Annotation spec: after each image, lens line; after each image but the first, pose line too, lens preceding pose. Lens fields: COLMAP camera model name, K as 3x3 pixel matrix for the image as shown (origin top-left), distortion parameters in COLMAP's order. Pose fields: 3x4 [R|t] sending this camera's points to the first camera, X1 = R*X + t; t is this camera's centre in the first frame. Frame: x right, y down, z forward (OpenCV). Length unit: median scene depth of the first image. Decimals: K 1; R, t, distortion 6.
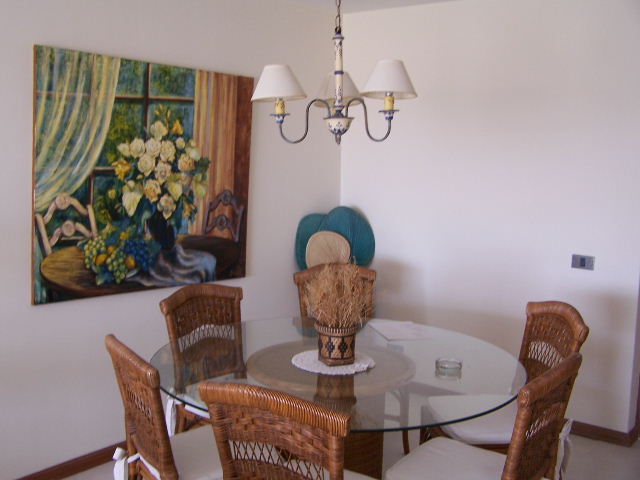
lens RADIAL K [[742.8, 0, 320.0], [0, 742.8, 240.0], [0, 0, 1]] dist [-0.017191, 0.012794]
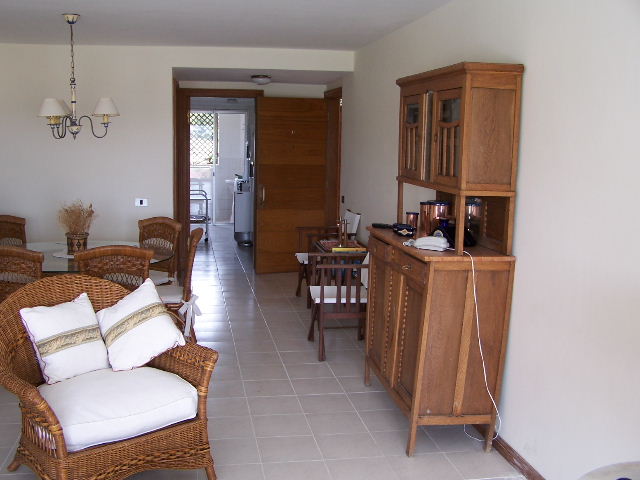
lens RADIAL K [[742.8, 0, 320.0], [0, 742.8, 240.0], [0, 0, 1]] dist [-0.017191, 0.012794]
pose [[0.679336, -0.100566, 0.726904, -0.722238], [0.083009, 0.994738, 0.060043, 0.052227], [-0.729118, 0.019551, 0.684109, -0.583603]]
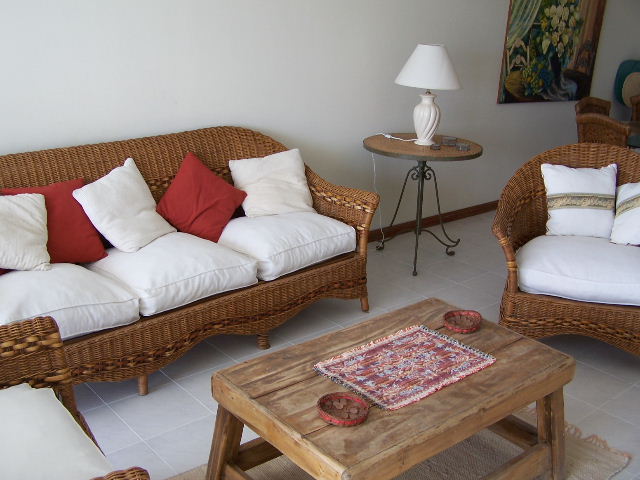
lens RADIAL K [[742.8, 0, 320.0], [0, 742.8, 240.0], [0, 0, 1]] dist [-0.017191, 0.012794]
pose [[0.984817, 0.077769, -0.155200, -0.455168], [-0.048273, 0.981461, 0.185482, 0.089931], [0.166748, -0.175174, 0.970314, -0.735322]]
